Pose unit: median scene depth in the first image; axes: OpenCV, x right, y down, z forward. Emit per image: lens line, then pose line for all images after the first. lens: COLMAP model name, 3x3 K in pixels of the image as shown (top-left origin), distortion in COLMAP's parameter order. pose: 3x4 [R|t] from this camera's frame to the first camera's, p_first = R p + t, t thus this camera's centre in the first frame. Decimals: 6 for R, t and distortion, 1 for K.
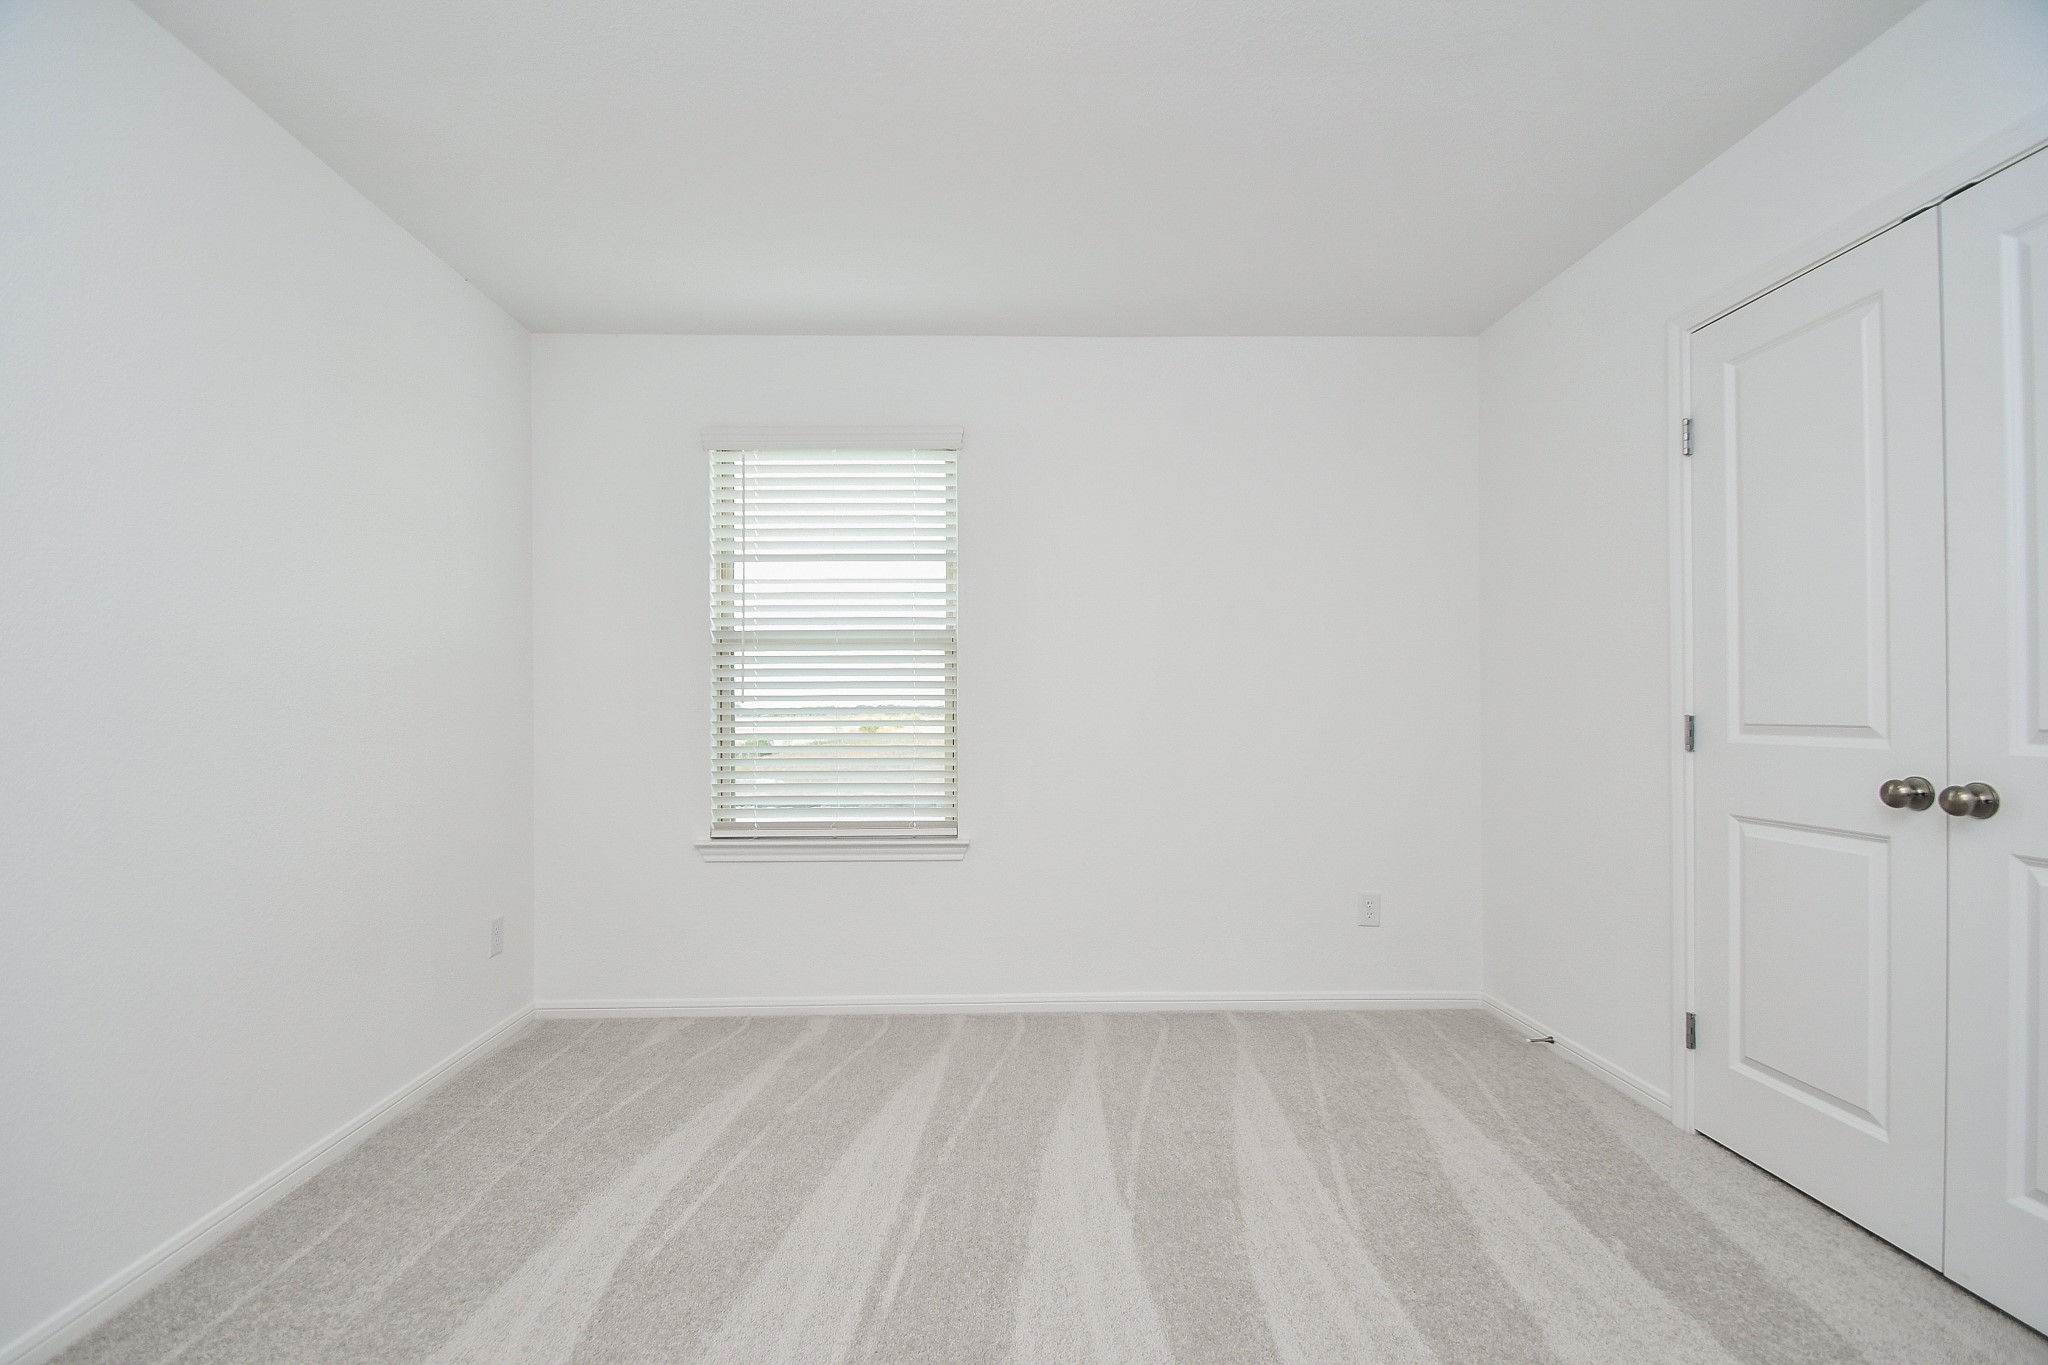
lens RADIAL K [[897.6, 0, 1007.0], [0, 897.6, 710.3], [0, 0, 1]] dist [0.020617, -0.021852]
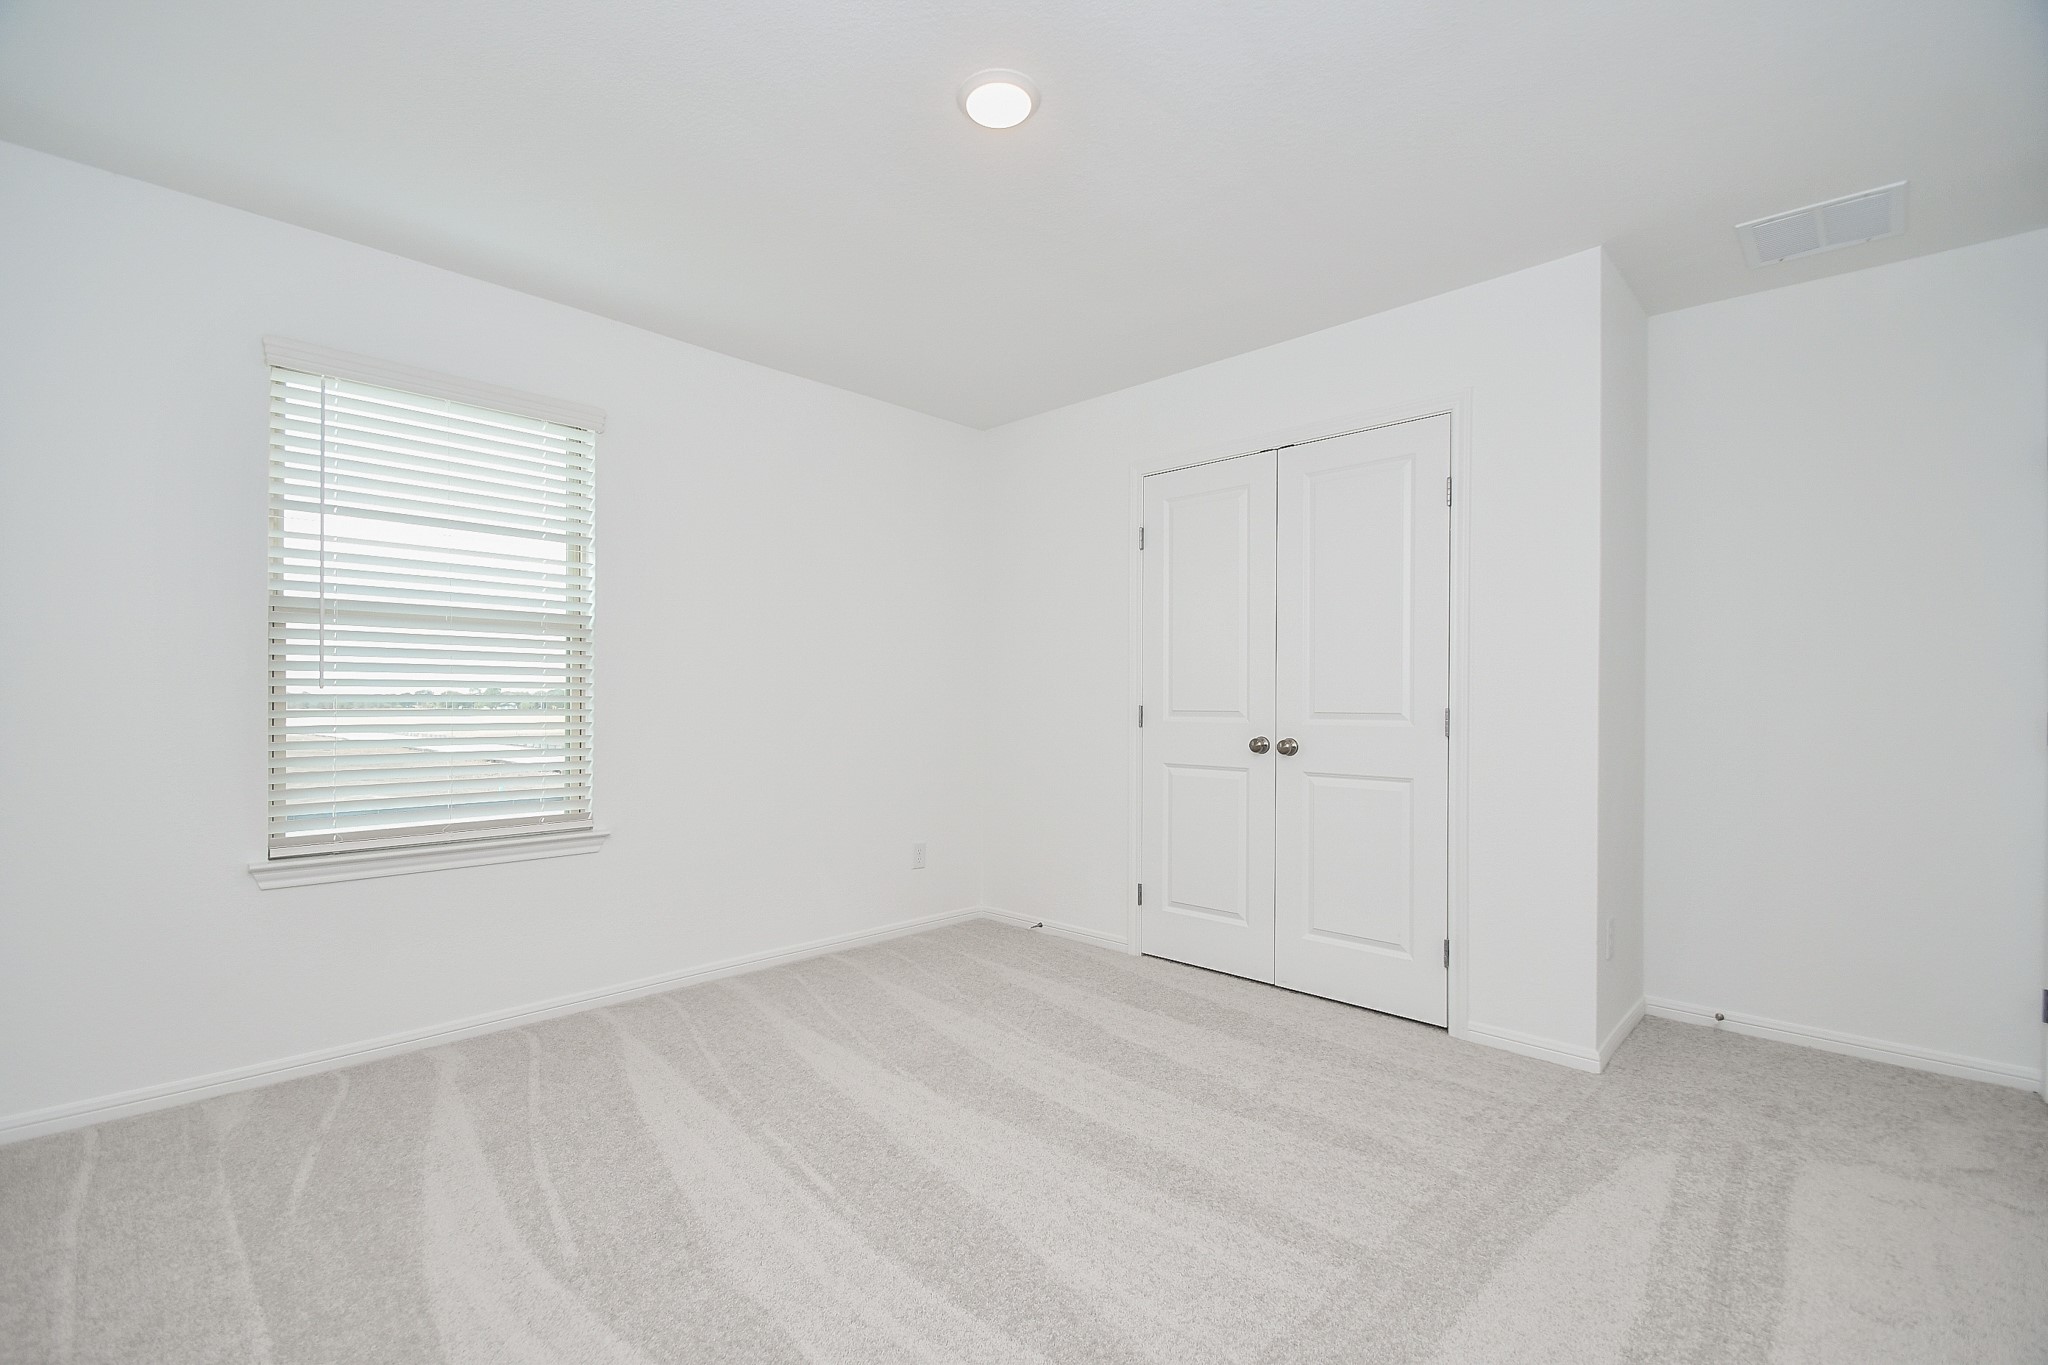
lens RADIAL K [[897.6, 0, 1007.0], [0, 897.6, 710.3], [0, 0, 1]] dist [0.020617, -0.021852]
pose [[0.715374, -0.000596, 0.698741, -0.425868], [-0.005284, 0.999966, 0.006263, 0.003890], [-0.698721, -0.008173, 0.715347, -0.013518]]
